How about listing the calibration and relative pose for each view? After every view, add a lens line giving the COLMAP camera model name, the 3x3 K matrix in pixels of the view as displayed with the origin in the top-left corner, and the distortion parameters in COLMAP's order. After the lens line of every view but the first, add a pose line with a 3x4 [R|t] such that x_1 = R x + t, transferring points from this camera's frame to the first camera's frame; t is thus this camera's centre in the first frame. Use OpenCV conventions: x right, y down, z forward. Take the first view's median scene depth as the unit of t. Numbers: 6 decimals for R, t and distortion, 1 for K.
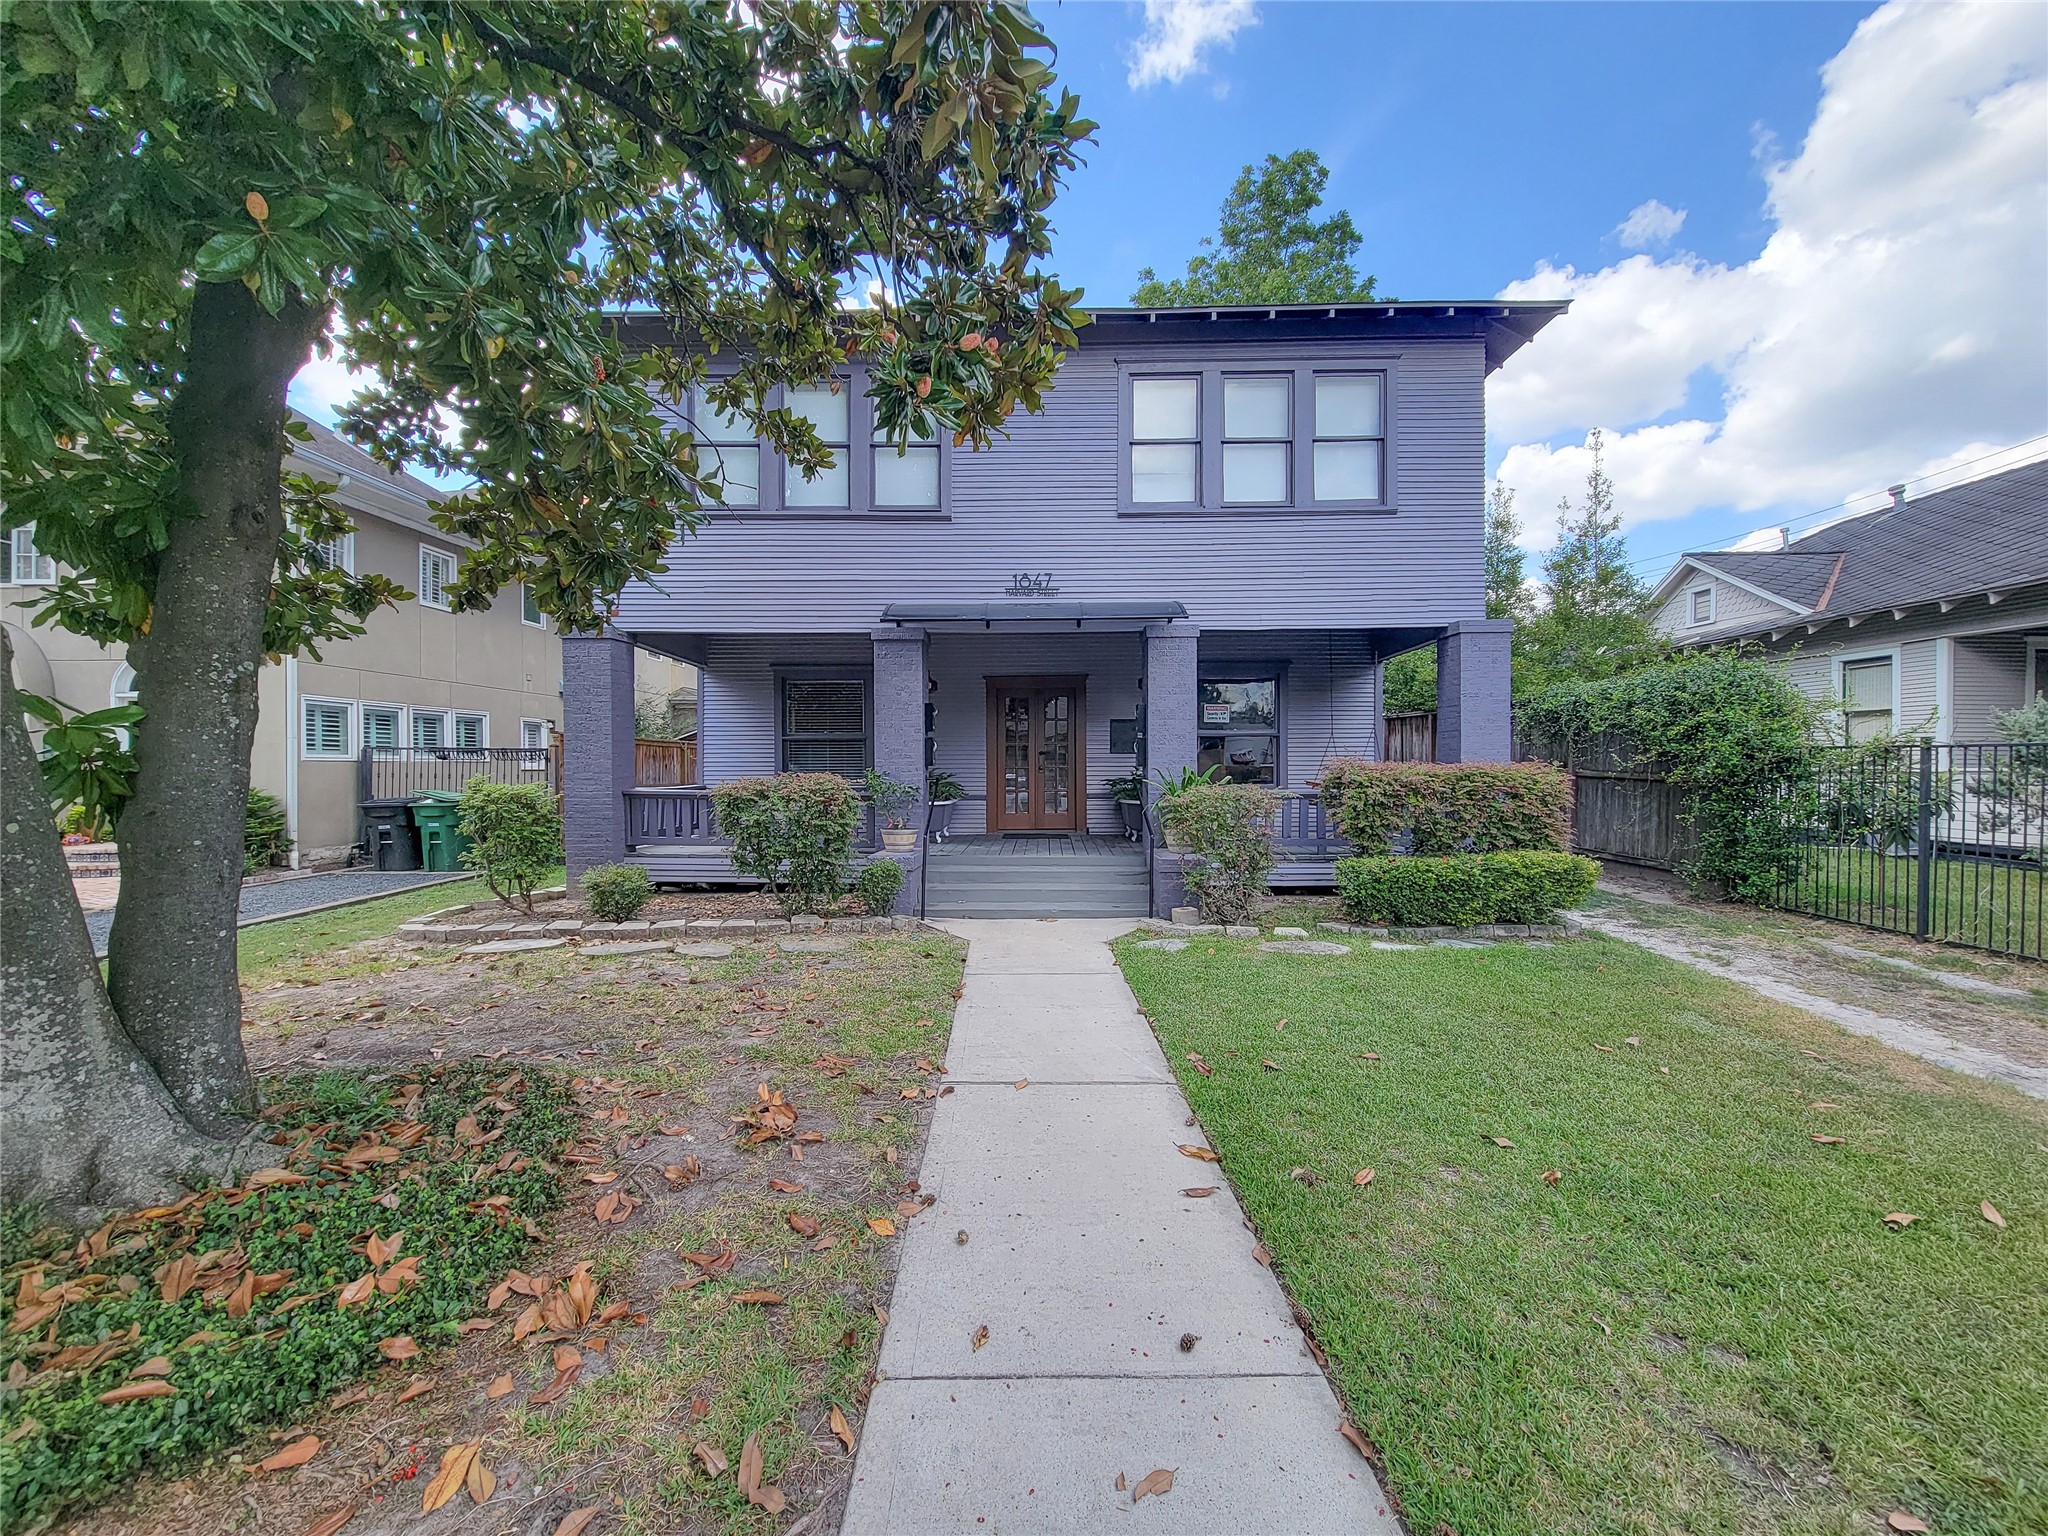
lens RADIAL K [[816.1, 0, 1024.0], [0, 816.1, 768.0], [0, 0, 1]] dist [-0.000249, 0.000011]
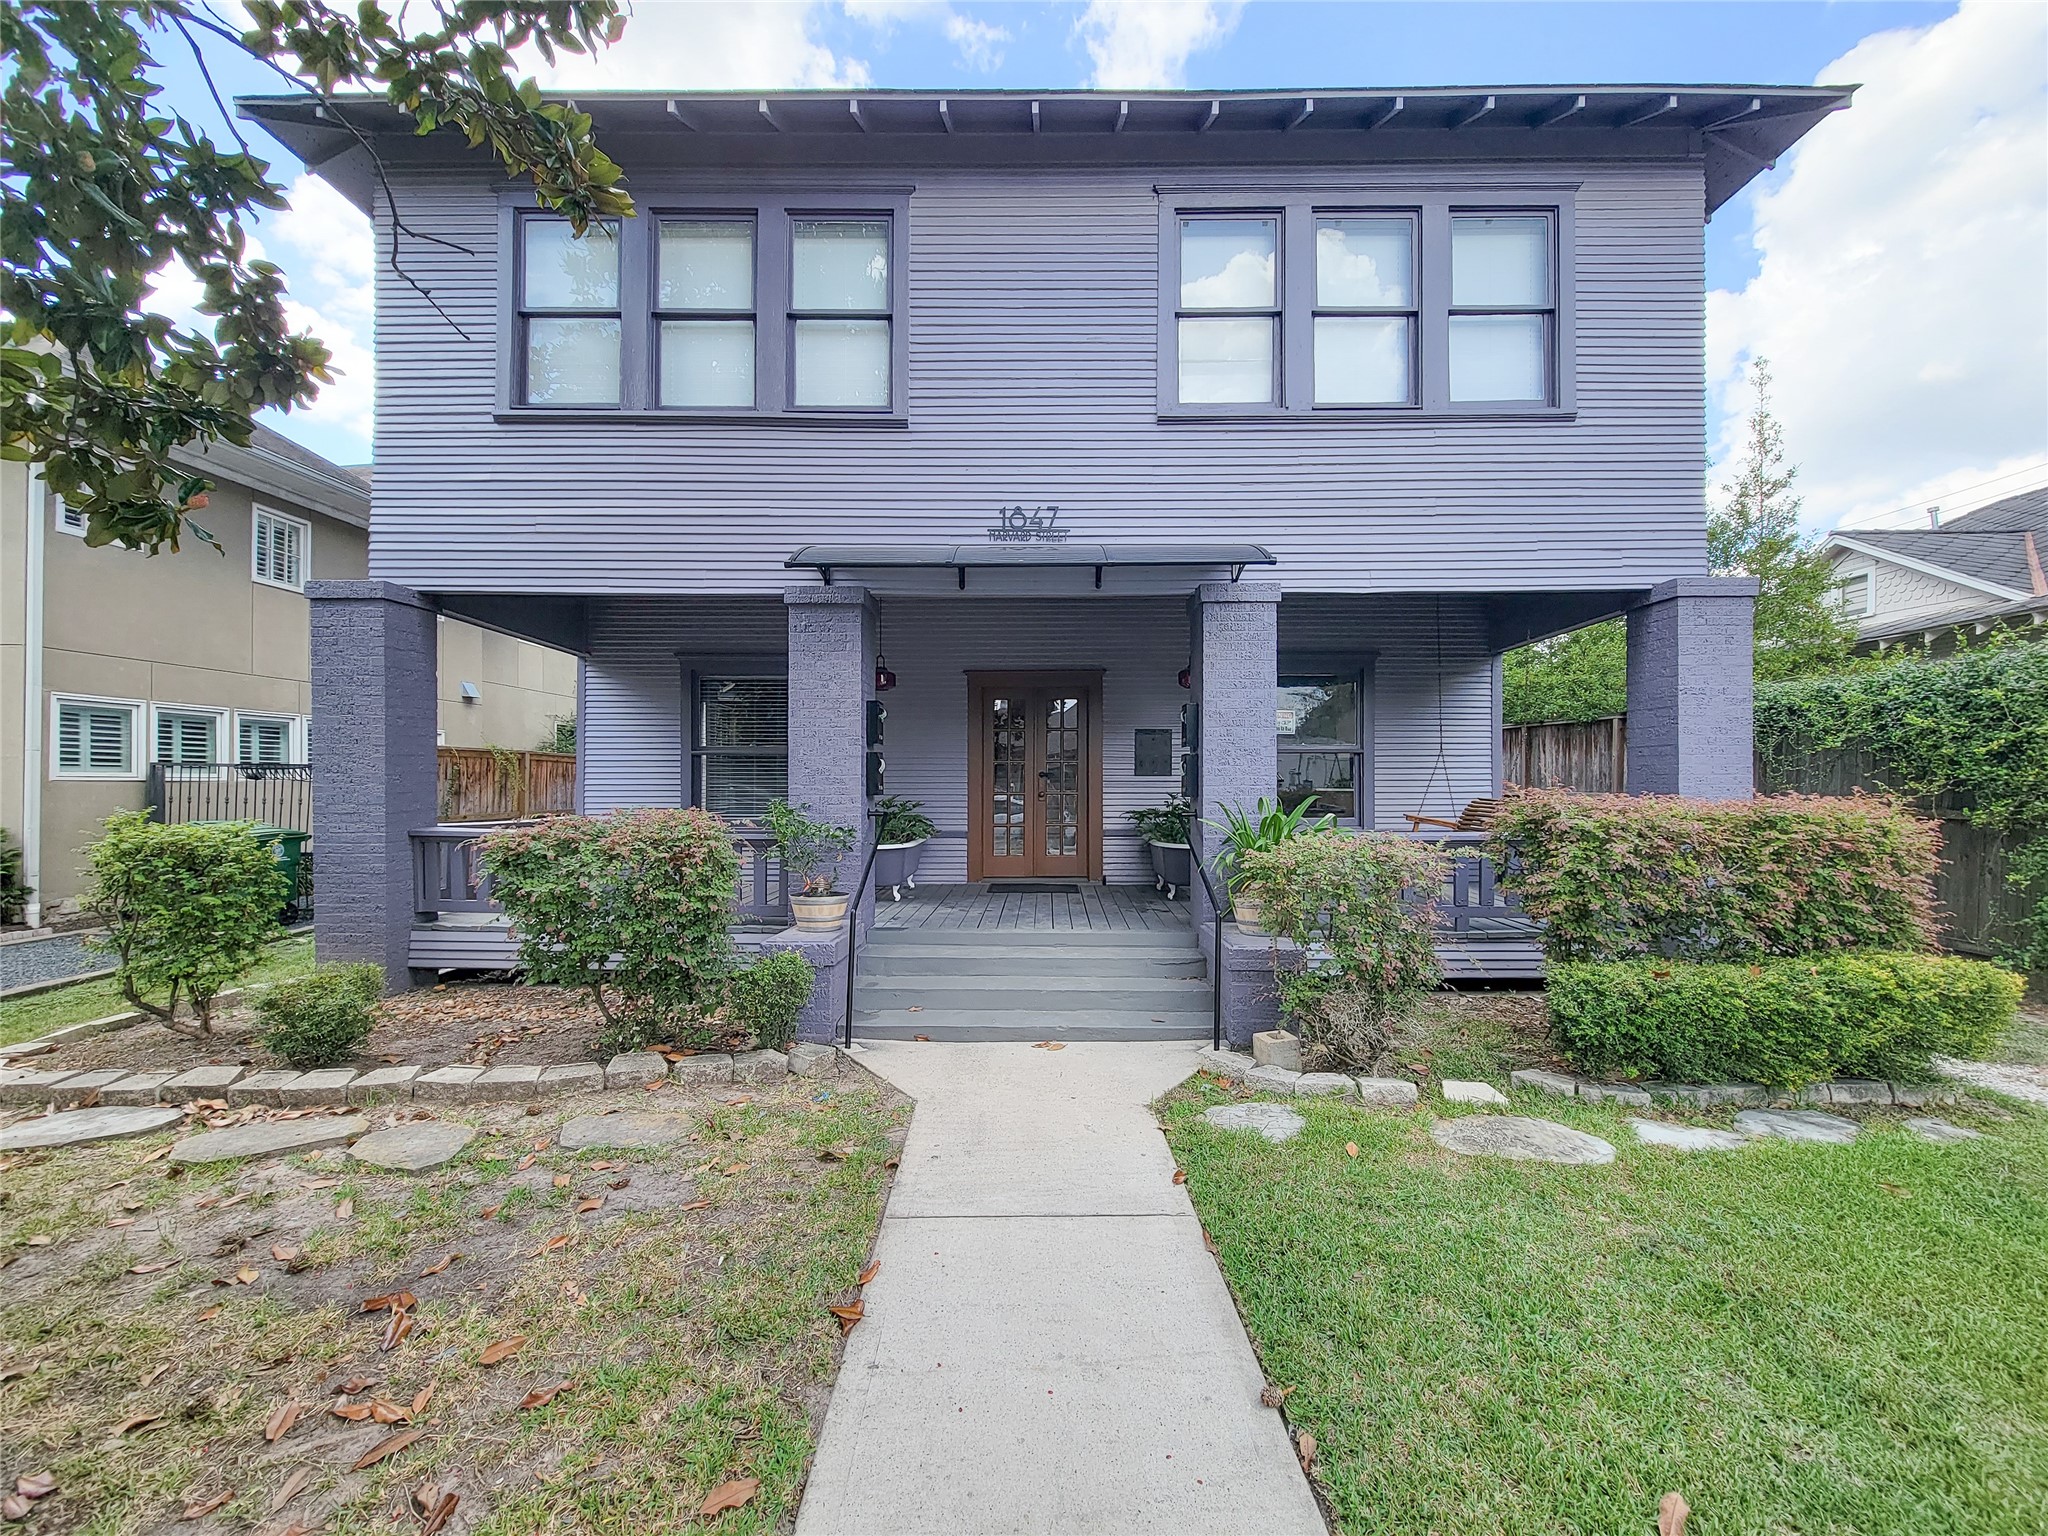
lens RADIAL K [[845.1, 0, 1024.0], [0, 845.1, 768.0], [0, 0, 1]] dist [0.000675, 0.000013]
pose [[0.999990, 0.004204, -0.001288, 0.008109], [-0.004230, 0.999771, -0.020971, -0.010888], [0.001200, 0.020976, 0.999779, 0.315247]]
